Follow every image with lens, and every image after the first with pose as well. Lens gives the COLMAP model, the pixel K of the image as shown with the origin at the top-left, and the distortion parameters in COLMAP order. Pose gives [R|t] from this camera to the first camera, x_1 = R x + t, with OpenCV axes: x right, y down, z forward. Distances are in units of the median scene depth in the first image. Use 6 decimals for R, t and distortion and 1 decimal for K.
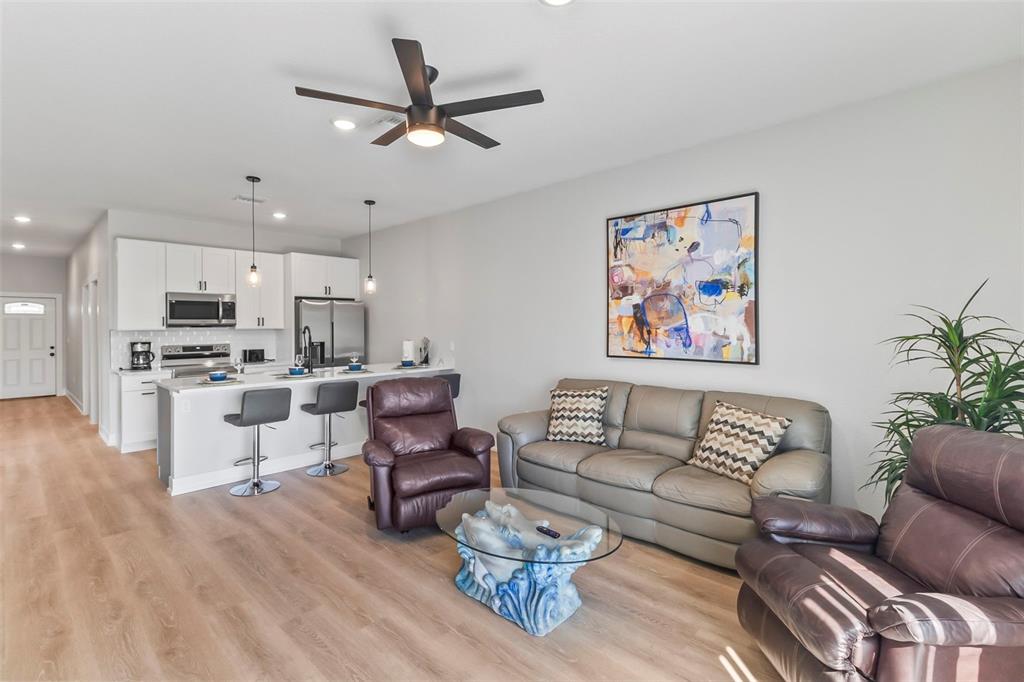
lens RADIAL K [[473.6, 0, 508.9], [0, 473.6, 326.9], [0, 0, 1]] dist [-0.000449, -0.000195]
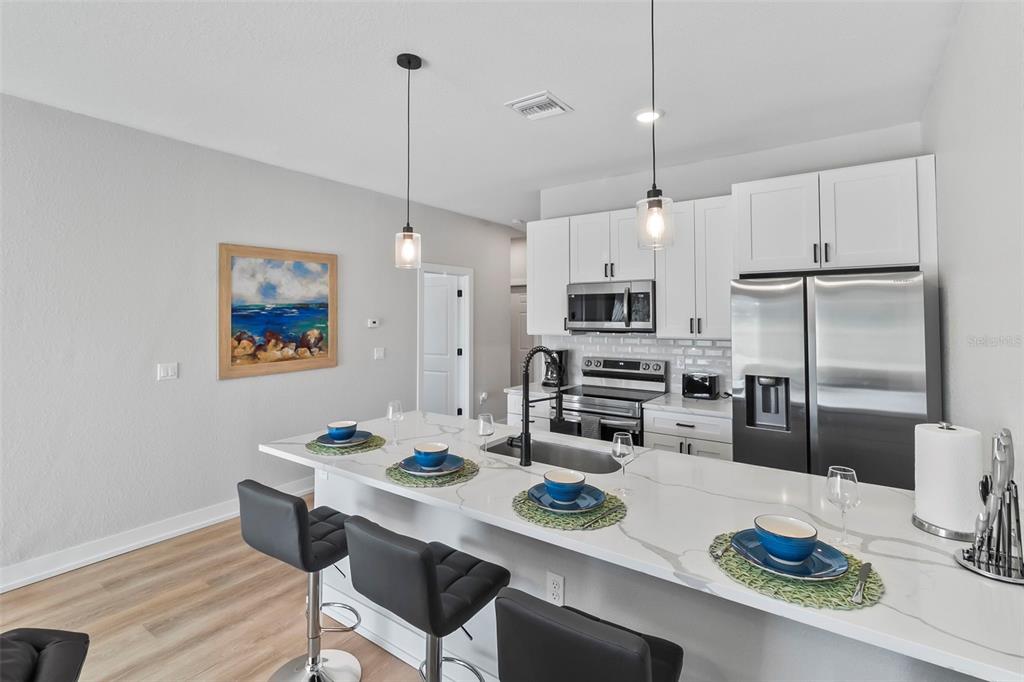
lens RADIAL K [[486.8, 0, 507.9], [0, 486.8, 296.0], [0, 0, 1]] dist [0.001970, -0.000095]
pose [[0.135647, -0.035821, -0.990109, 0.004922], [-0.003484, 0.999323, -0.036632, -0.024601], [0.990751, 0.008418, 0.135431, 0.730909]]
